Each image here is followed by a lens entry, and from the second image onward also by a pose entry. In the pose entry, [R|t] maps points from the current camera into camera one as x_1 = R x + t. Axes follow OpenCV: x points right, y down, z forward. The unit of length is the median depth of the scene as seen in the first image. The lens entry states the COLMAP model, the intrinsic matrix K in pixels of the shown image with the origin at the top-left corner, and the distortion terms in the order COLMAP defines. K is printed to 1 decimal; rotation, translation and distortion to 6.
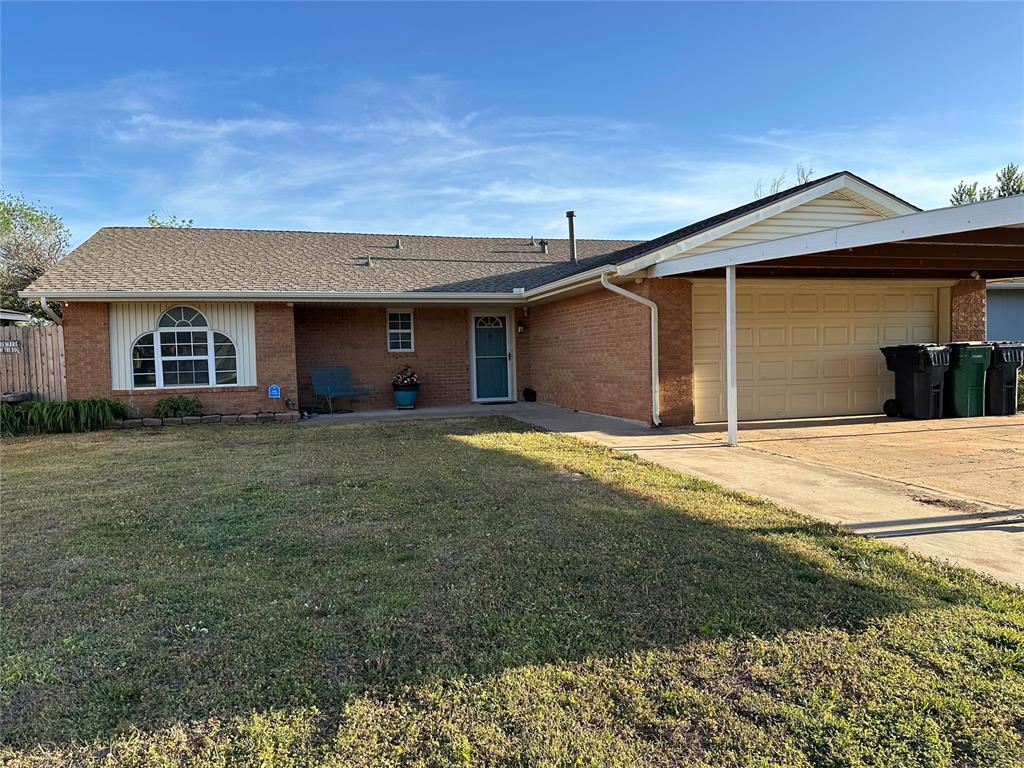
lens RADIAL K [[705.3, 0, 514.2], [0, 705.3, 391.1], [0, 0, 1]] dist [0.113115, -0.153473]
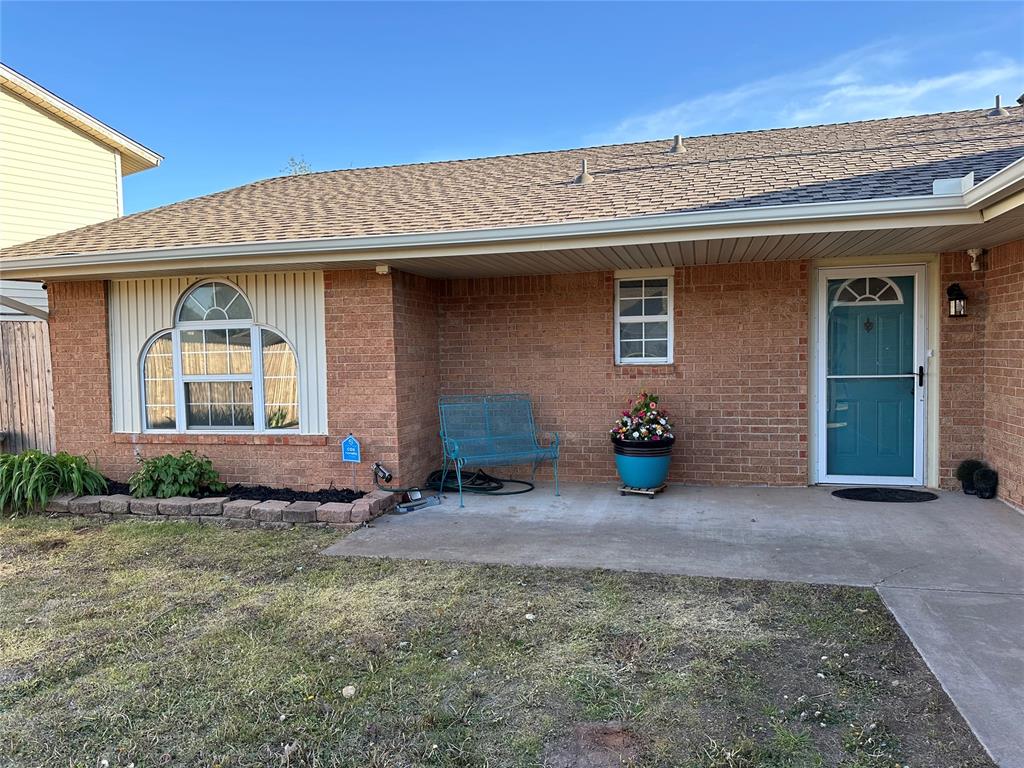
lens RADIAL K [[705.3, 0, 514.2], [0, 705.3, 391.1], [0, 0, 1]] dist [0.113115, -0.153473]
pose [[0.856028, 0.036046, -0.515672, 0.006927], [-0.024622, 0.999277, 0.028978, -0.050610], [0.516343, -0.012109, 0.856296, 0.578474]]
